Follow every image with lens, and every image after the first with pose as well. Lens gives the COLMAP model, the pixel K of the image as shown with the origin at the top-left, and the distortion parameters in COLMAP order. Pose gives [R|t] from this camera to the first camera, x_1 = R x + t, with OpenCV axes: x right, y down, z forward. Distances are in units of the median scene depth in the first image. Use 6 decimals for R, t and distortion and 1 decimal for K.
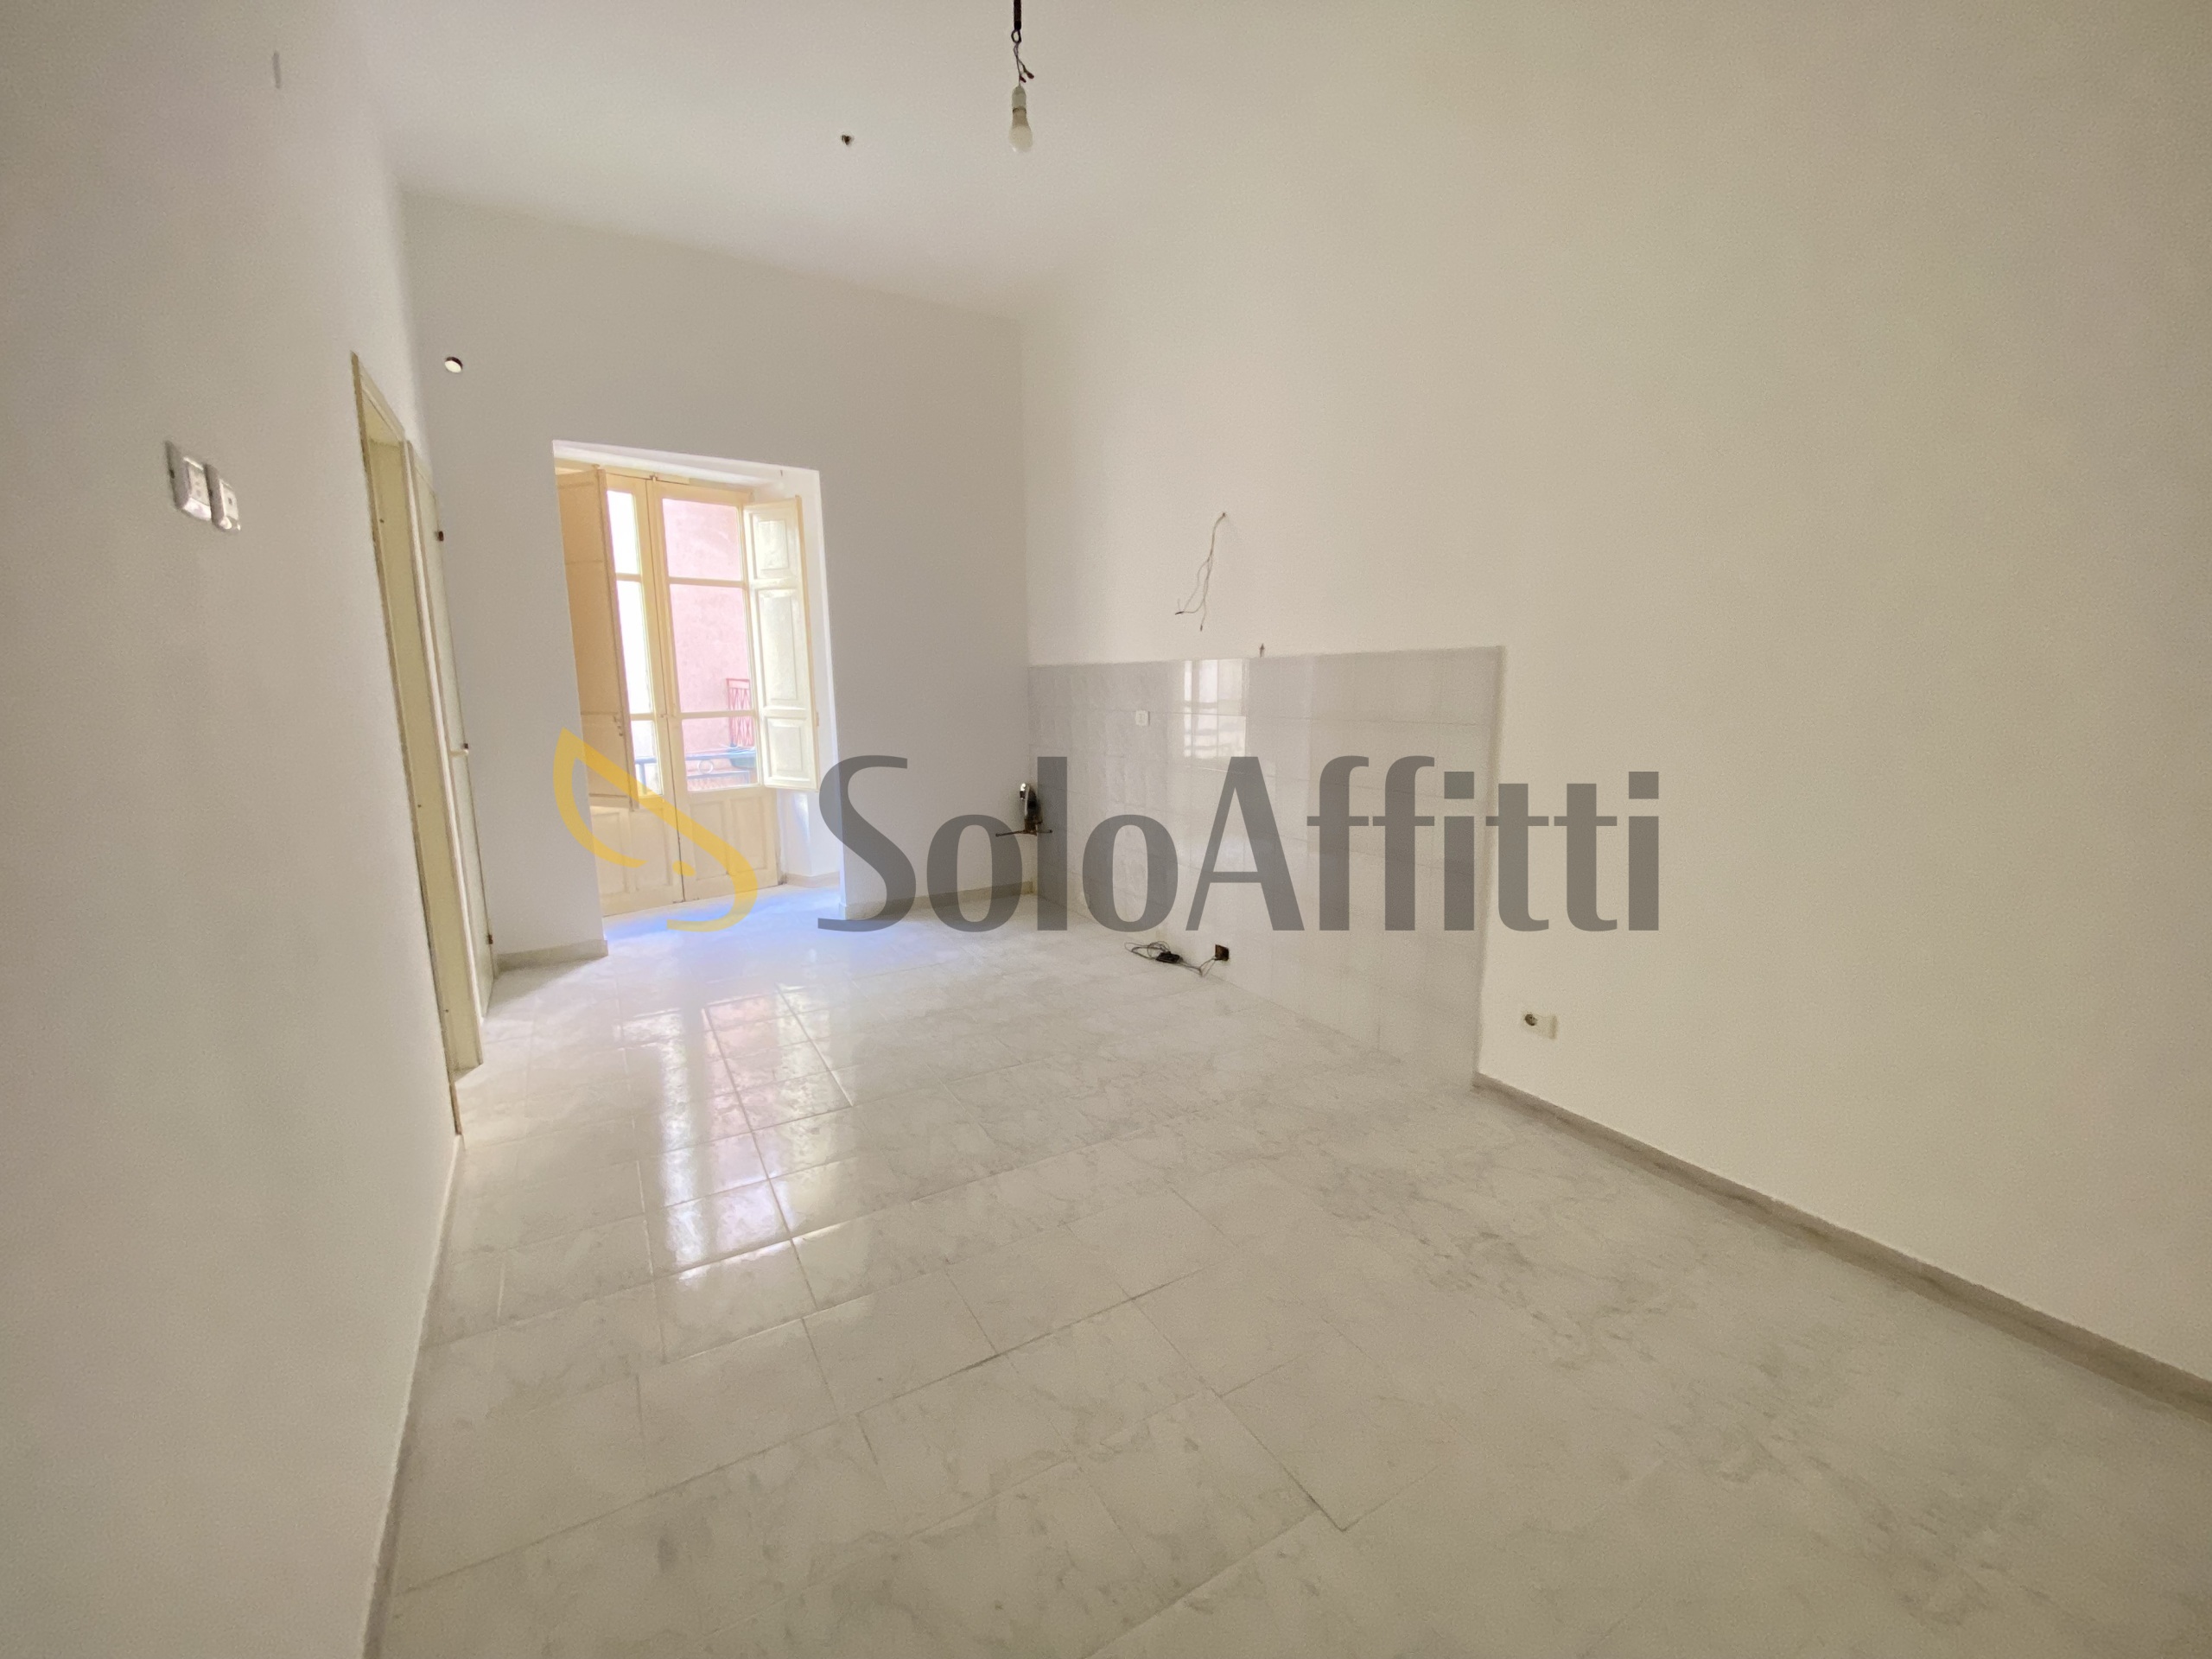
lens RADIAL K [[886.7, 0, 1121.8], [0, 886.7, 811.1], [0, 0, 1]] dist [-0.014074, -0.002836]
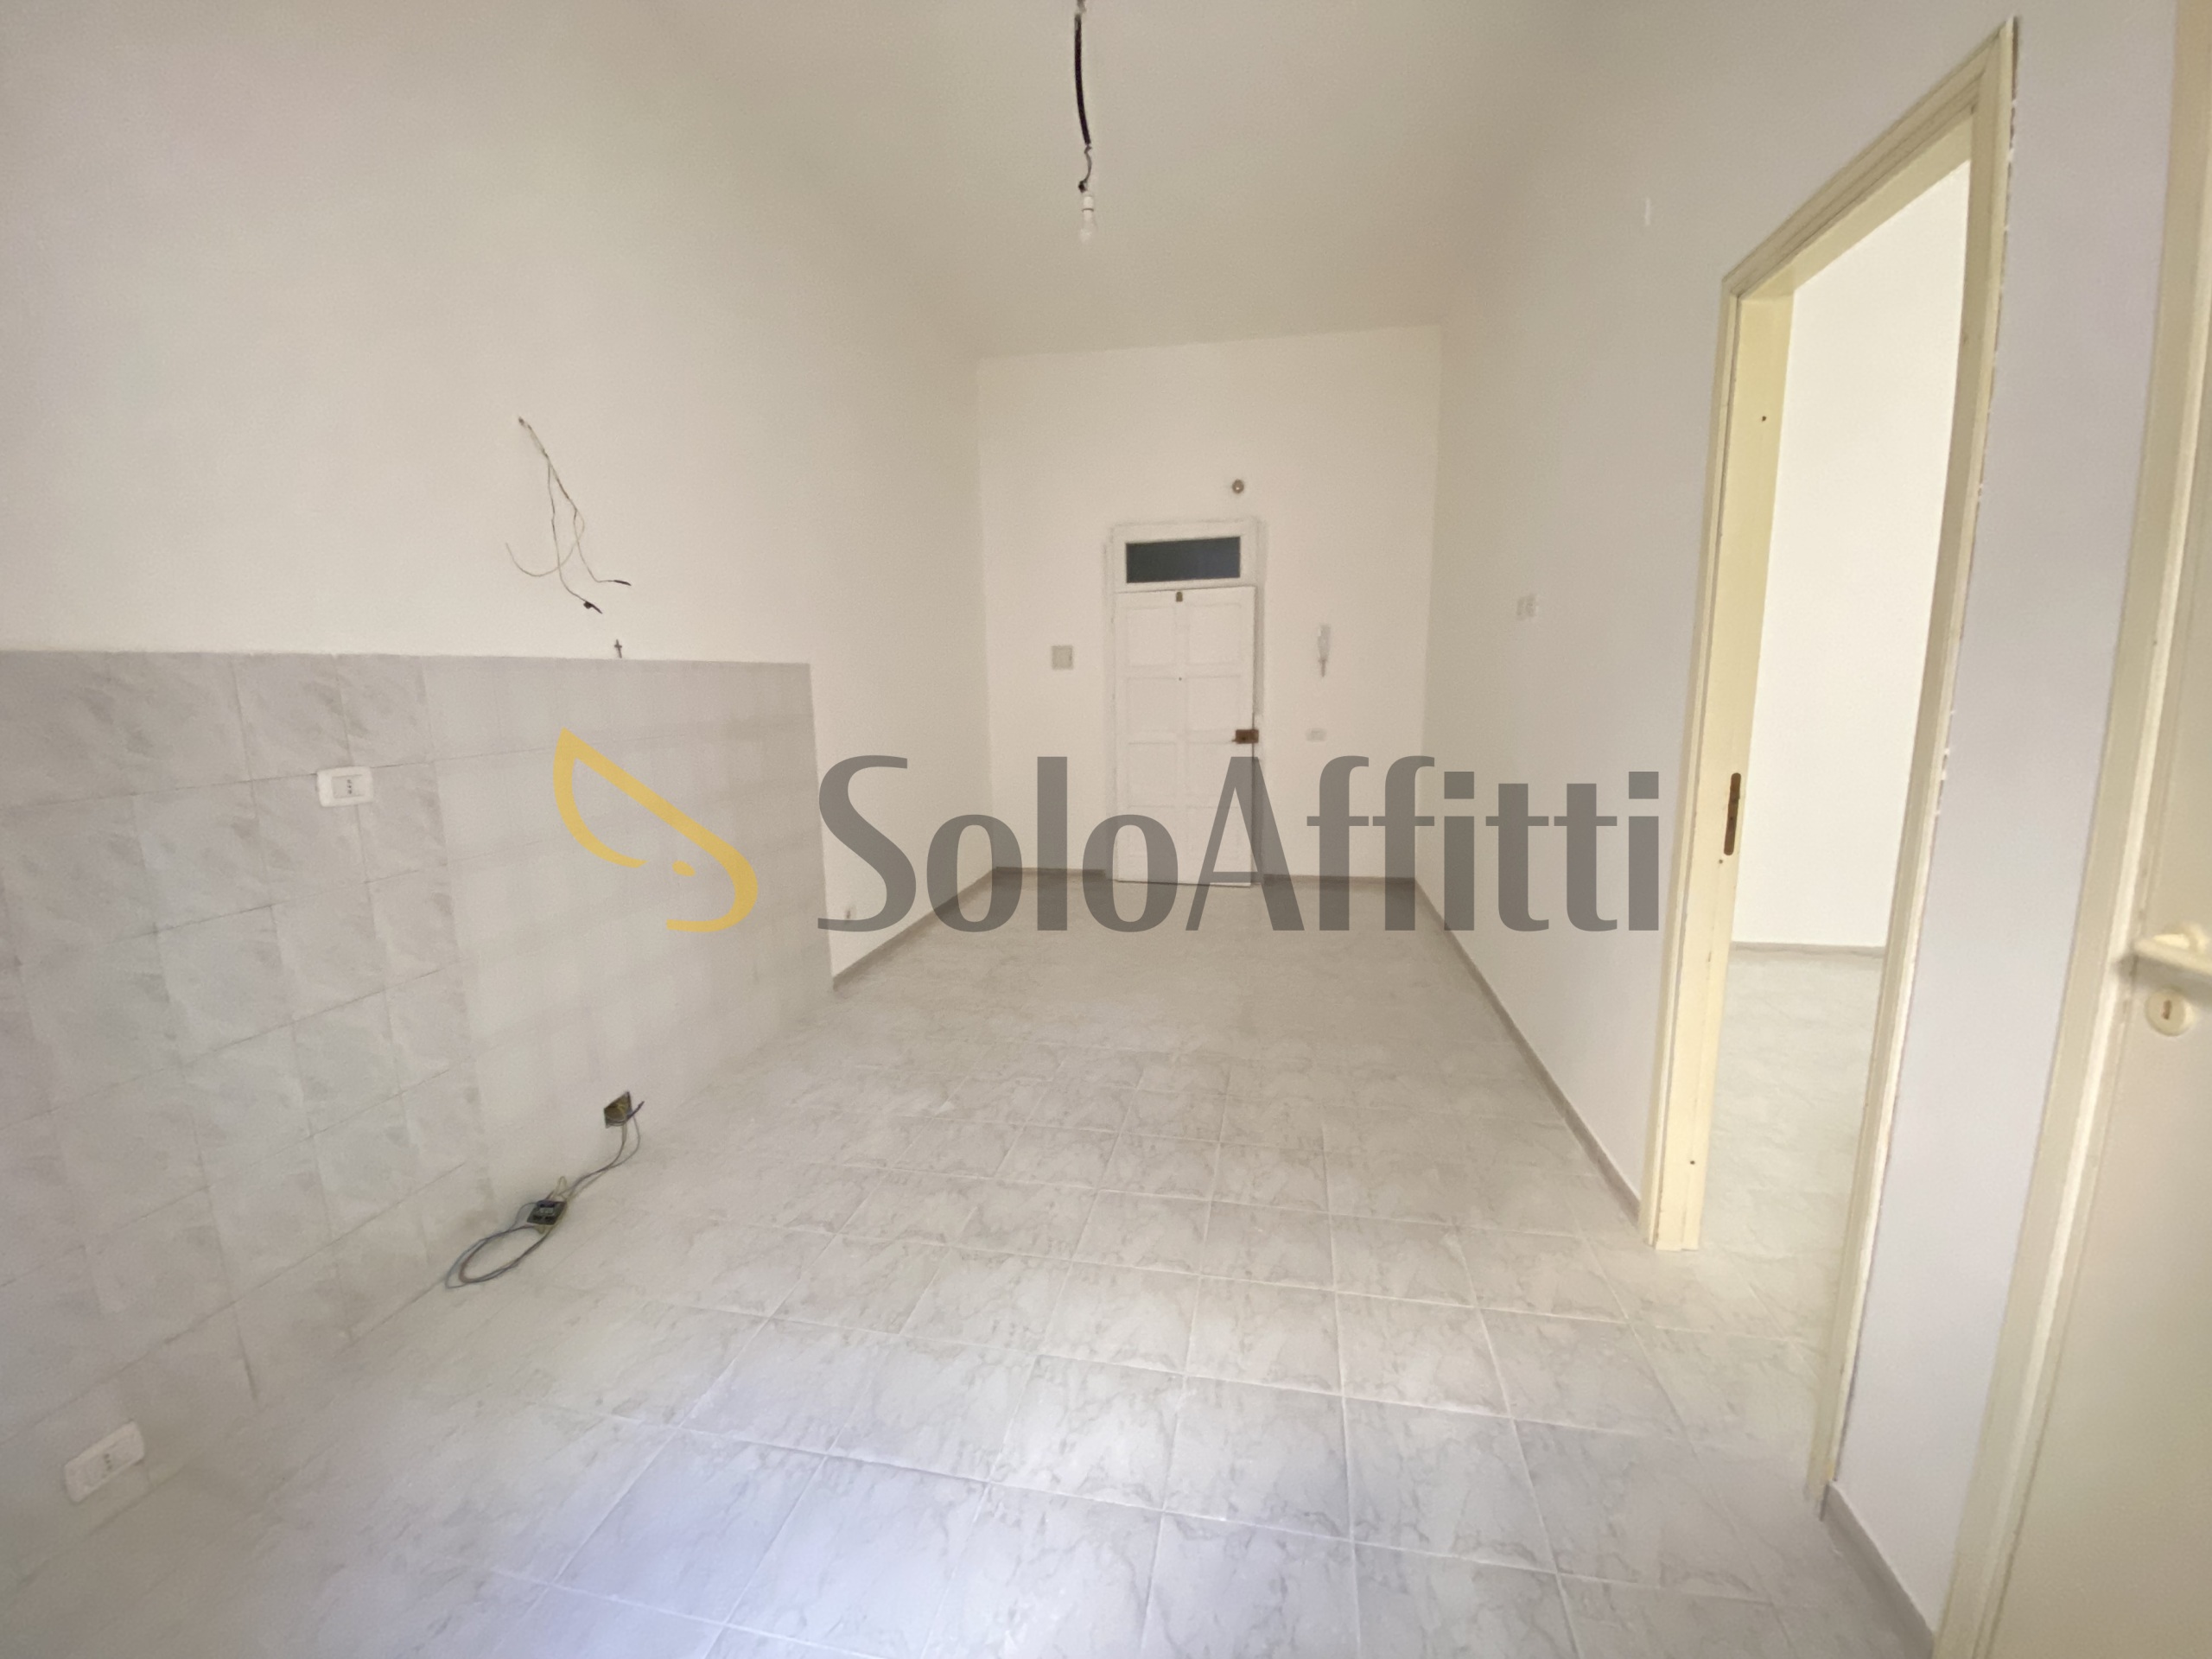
lens RADIAL K [[886.7, 0, 1110.0], [0, 886.7, 831.2], [0, 0, 1]] dist [-0.014074, -0.002836]
pose [[-0.747432, -0.097226, 0.657185, -0.541443], [0.110546, 0.957239, 0.267343, -0.162876], [-0.655076, 0.272470, -0.704724, 1.114940]]
